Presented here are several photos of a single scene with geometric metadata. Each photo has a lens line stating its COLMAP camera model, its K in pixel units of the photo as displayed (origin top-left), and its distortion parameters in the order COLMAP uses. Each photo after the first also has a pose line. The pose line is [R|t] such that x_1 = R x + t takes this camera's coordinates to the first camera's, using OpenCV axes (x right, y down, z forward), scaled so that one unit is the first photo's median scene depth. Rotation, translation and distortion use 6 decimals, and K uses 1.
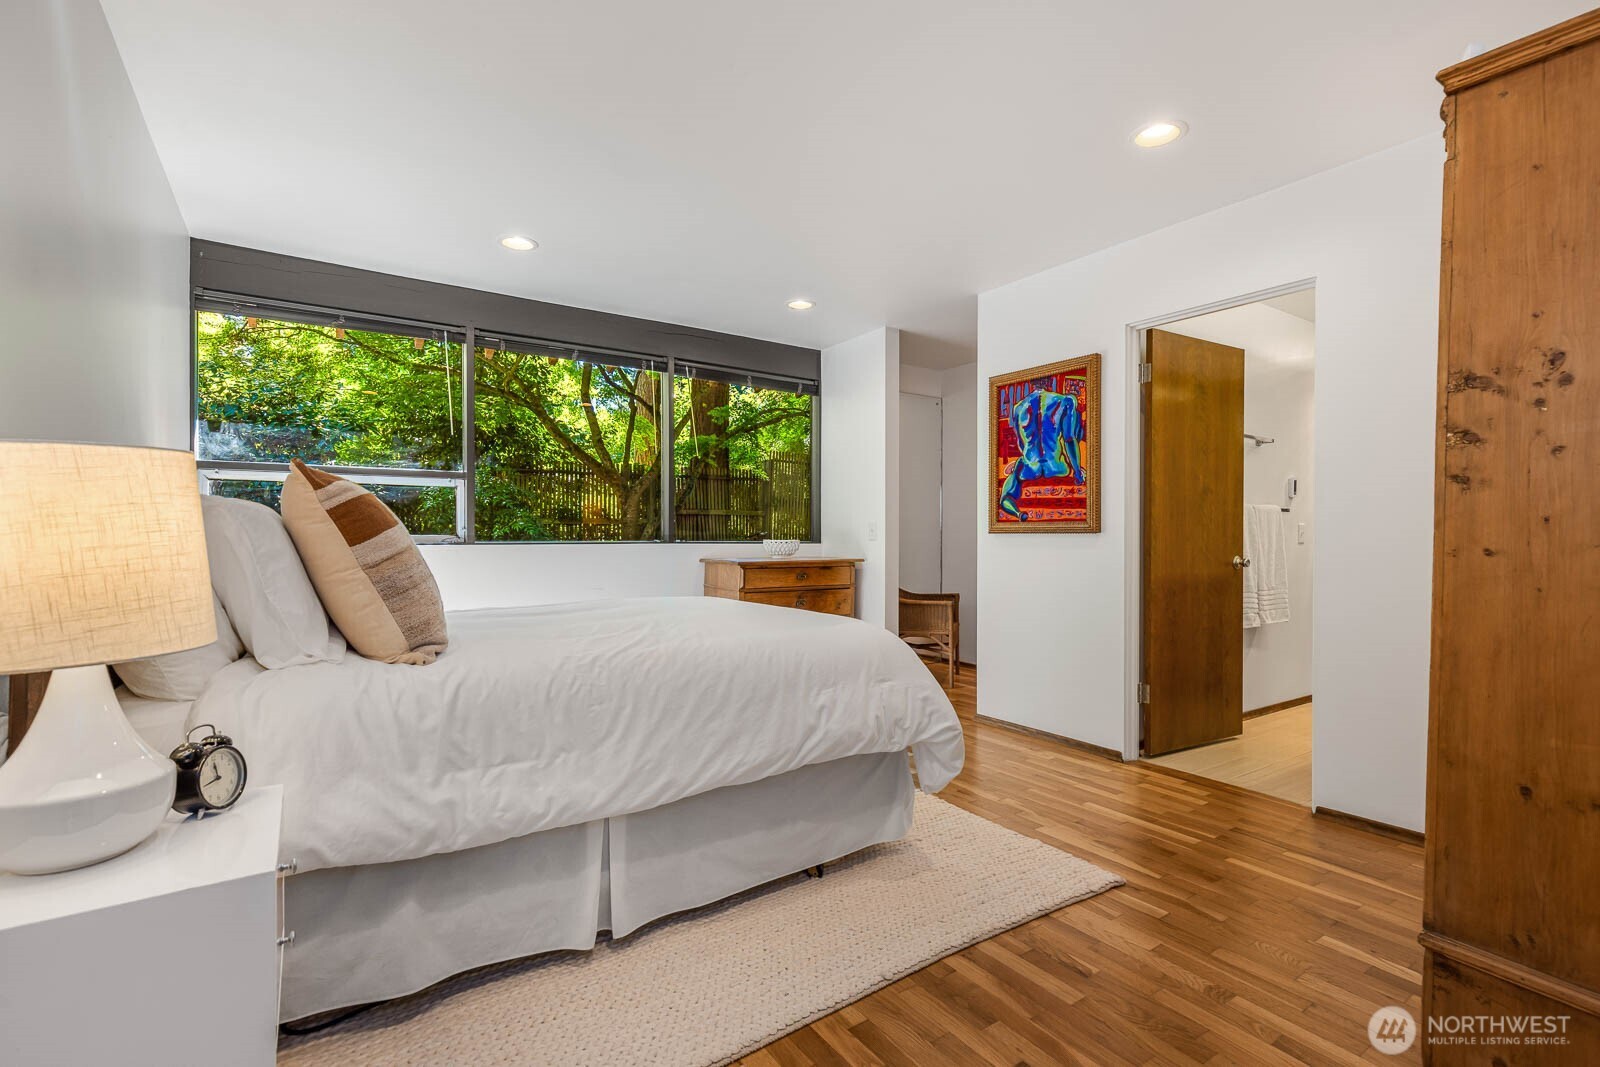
lens RADIAL K [[730.0, 0, 800.0], [0, 730.0, 533.5], [0, 0, 1]] dist [0.013326, 0.000082]
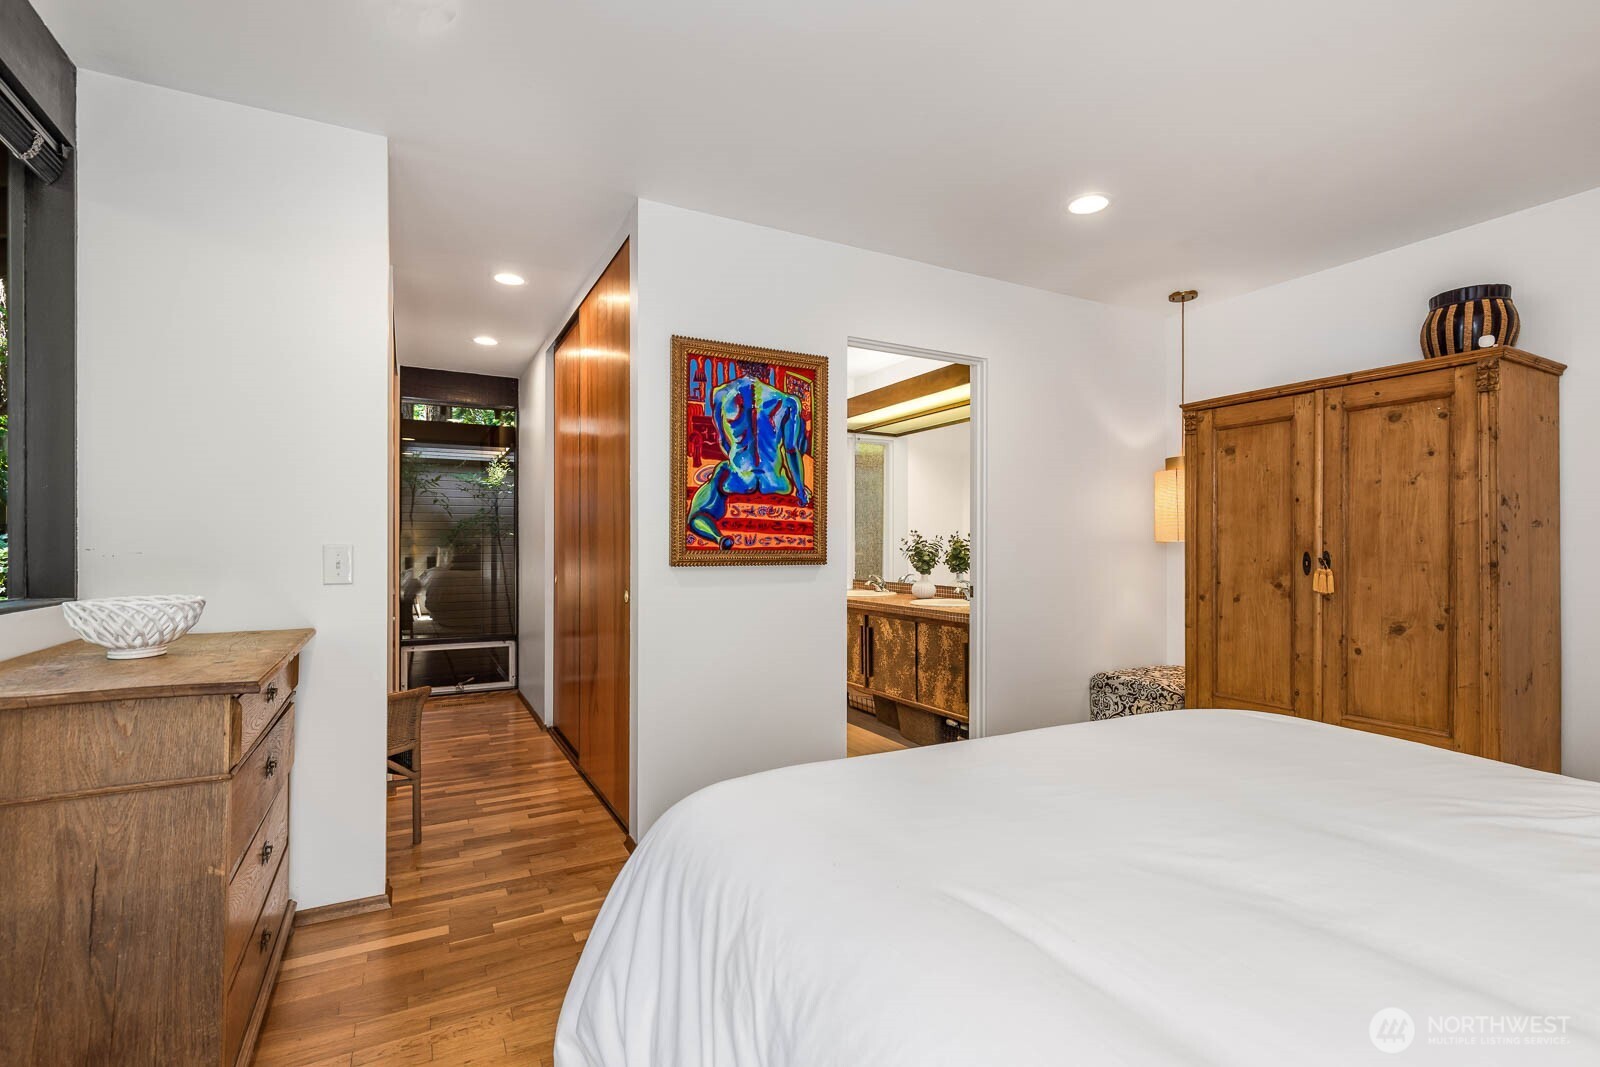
lens RADIAL K [[730.0, 0, 800.0], [0, 730.0, 533.5], [0, 0, 1]] dist [0.013326, 0.000082]
pose [[0.101148, 0.012275, 0.994796, -0.423301], [-0.005142, 0.999917, -0.011815, -0.024517], [-0.994858, -0.003921, 0.101203, 0.869344]]
